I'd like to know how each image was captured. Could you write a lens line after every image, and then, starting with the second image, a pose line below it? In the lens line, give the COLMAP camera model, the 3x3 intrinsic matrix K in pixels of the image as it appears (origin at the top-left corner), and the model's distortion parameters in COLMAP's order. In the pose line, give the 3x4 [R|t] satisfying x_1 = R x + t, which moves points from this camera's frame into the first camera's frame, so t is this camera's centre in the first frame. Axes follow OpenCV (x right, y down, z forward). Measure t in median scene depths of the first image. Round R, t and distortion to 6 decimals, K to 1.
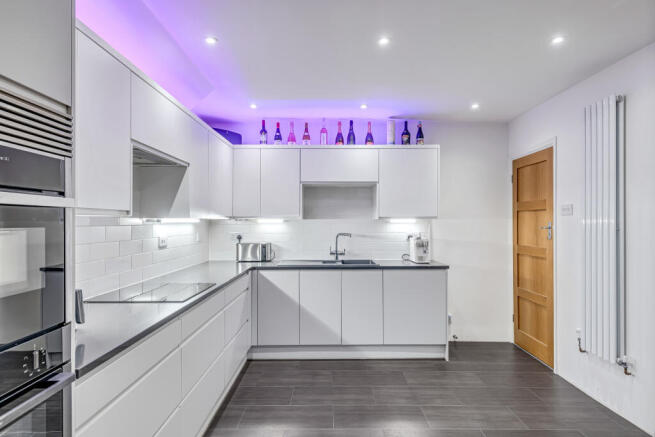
lens RADIAL K [[365.4, 0, 324.8], [0, 365.4, 220.0], [0, 0, 1]] dist [0.000248, 0.000046]
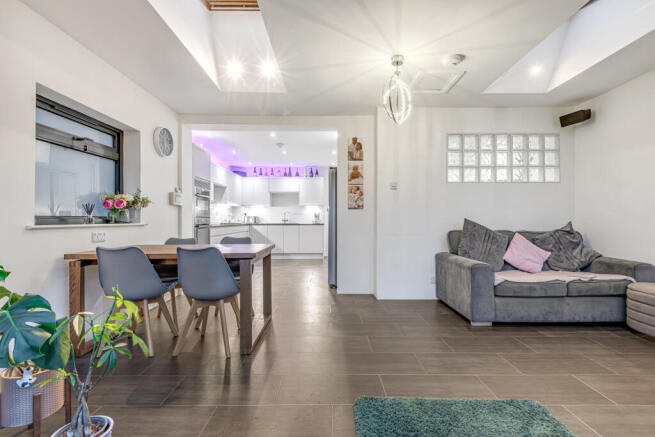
lens RADIAL K [[299.6, 0, 332.6], [0, 299.6, 221.1], [0, 0, 1]] dist [0.022812, -0.007587]
pose [[0.999781, 0.002949, 0.020709, 0.326885], [-0.003141, 0.999952, 0.009239, 0.078669], [-0.020681, -0.009302, 0.999743, -1.089822]]
